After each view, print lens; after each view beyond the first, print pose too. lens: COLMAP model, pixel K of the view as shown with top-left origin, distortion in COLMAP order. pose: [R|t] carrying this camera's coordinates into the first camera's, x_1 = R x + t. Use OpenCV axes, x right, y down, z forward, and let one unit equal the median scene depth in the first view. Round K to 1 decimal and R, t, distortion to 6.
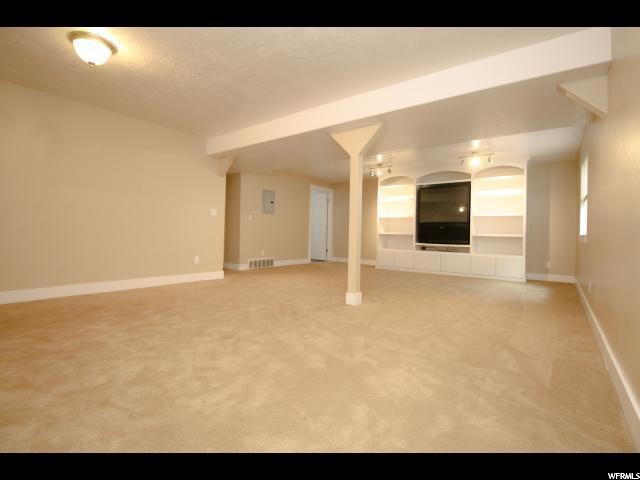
lens RADIAL K [[308.1, 0, 322.4], [0, 308.1, 238.9], [0, 0, 1]] dist [-0.012105, -0.000961]
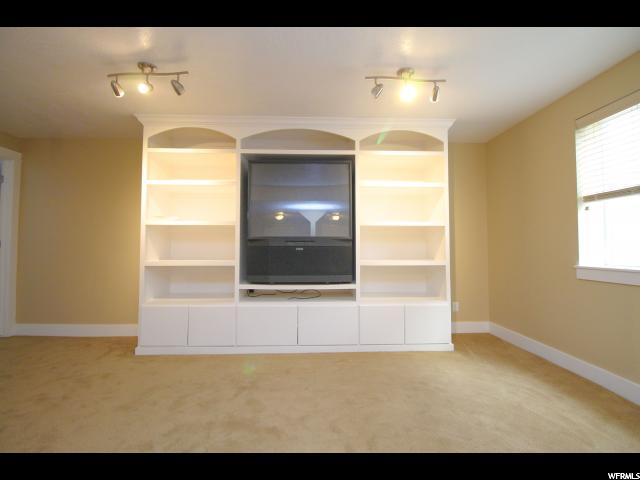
lens RADIAL K [[308.1, 0, 320.8], [0, 308.1, 238.6], [0, 0, 1]] dist [-0.012105, -0.000961]
pose [[0.768031, -0.006007, 0.640385, 0.123405], [0.027281, 0.999355, -0.023344, -0.042576], [-0.639832, 0.035400, 0.767699, 0.651152]]
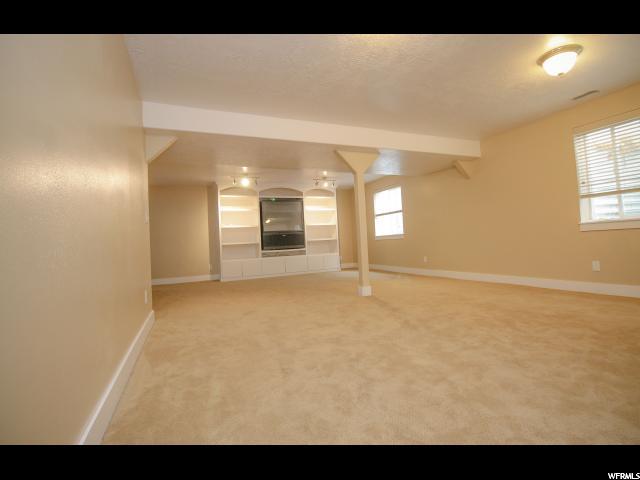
lens RADIAL K [[308.1, 0, 320.3], [0, 308.1, 235.3], [0, 0, 1]] dist [-0.012105, -0.000961]
pose [[0.478702, -0.030686, 0.877441, -0.595795], [0.074426, 0.997210, -0.005730, -0.021436], [-0.874817, 0.068047, 0.479650, 0.332421]]
